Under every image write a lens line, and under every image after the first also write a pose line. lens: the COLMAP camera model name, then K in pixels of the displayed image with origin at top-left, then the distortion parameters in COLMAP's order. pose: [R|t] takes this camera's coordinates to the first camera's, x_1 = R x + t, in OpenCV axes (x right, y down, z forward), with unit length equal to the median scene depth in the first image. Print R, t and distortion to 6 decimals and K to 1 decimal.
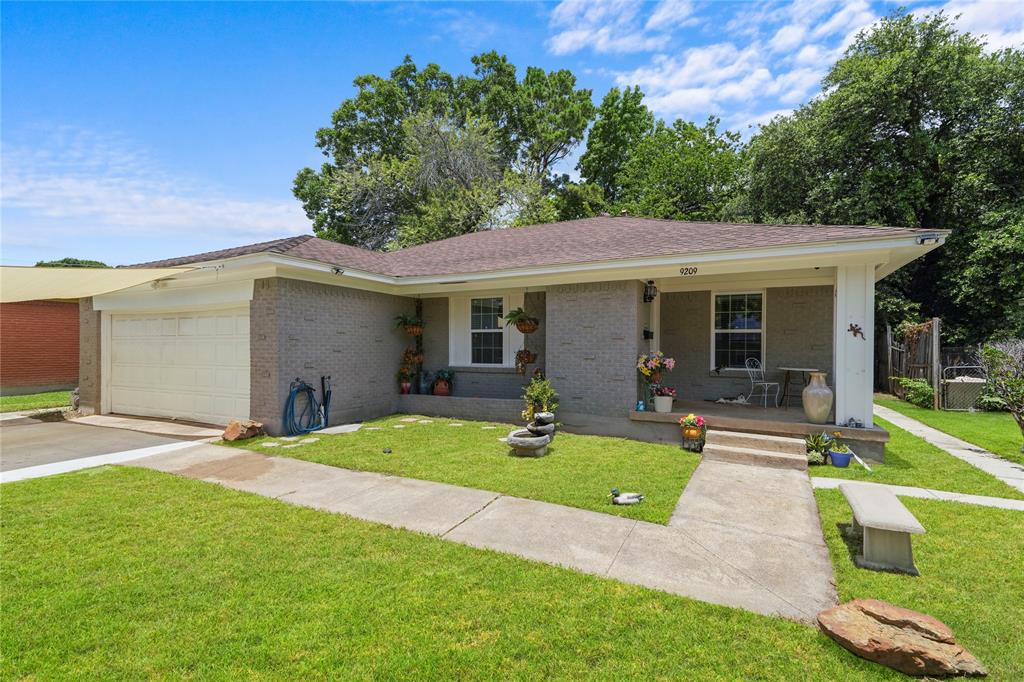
lens RADIAL K [[472.1, 0, 517.1], [0, 472.1, 346.4], [0, 0, 1]] dist [0.031841, -0.000613]
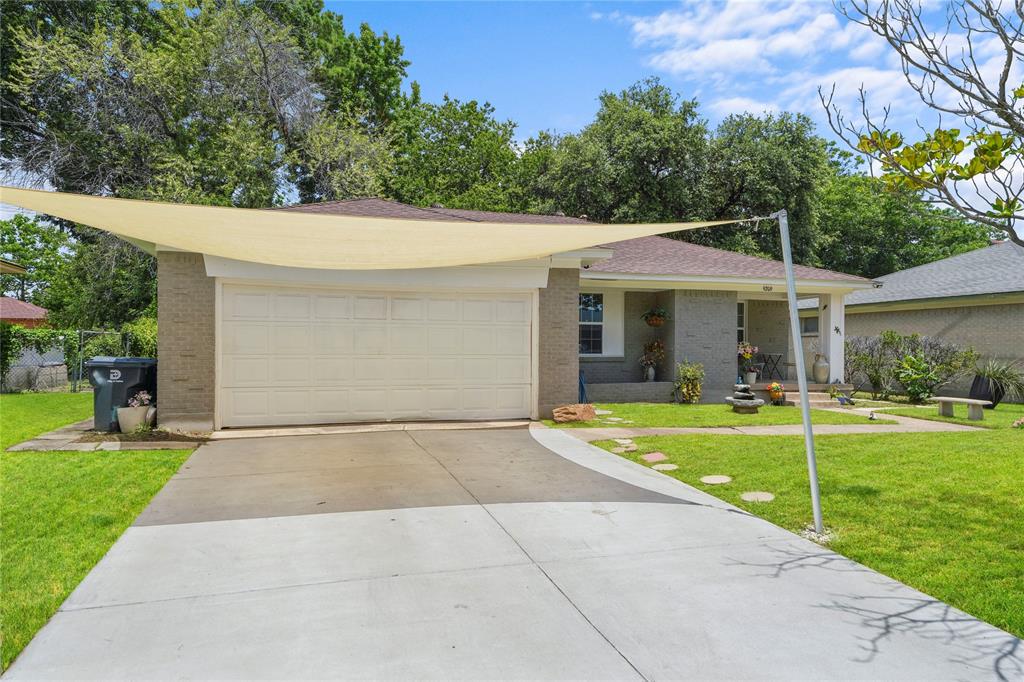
lens RADIAL K [[659.5, 0, 506.5], [0, 659.5, 336.6], [0, 0, 1]] dist [0.034382, -0.002086]
pose [[0.721149, 0.011690, 0.692681, -1.524403], [-0.003269, 0.999904, -0.013471, 0.023182], [-0.692772, 0.007450, 0.721118, 0.053084]]
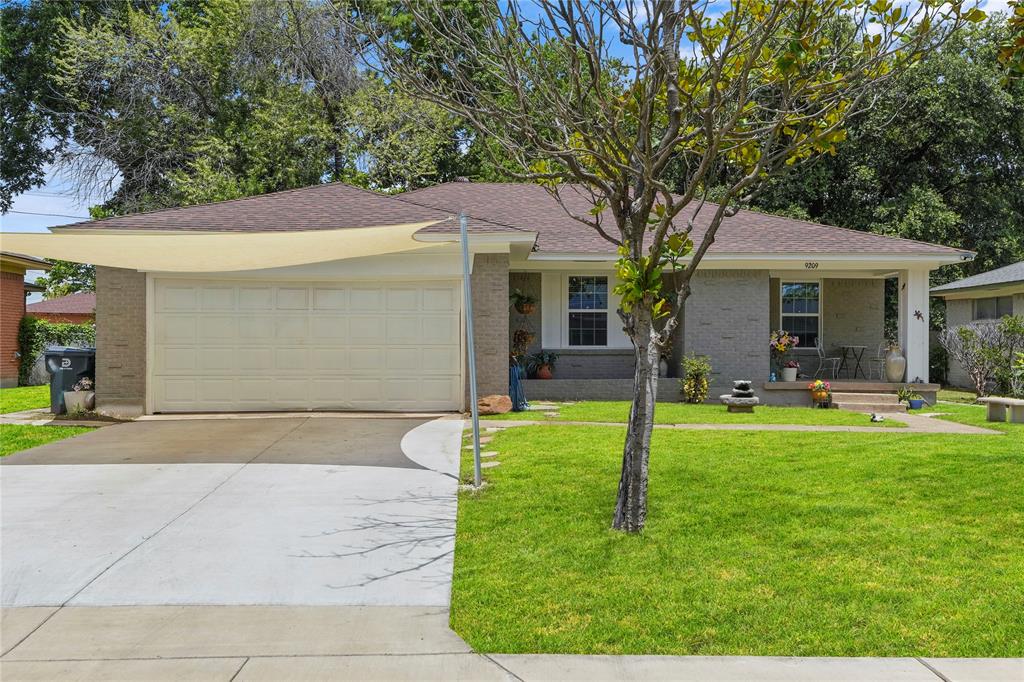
lens RADIAL K [[888.1, 0, 510.1], [0, 888.1, 339.9], [0, 0, 1]] dist [0.063636, -0.001054]
pose [[0.870650, 0.001582, 0.491901, -1.319147], [0.000886, 0.999988, -0.004785, 0.041237], [-0.491902, 0.004603, 0.870638, -0.573691]]
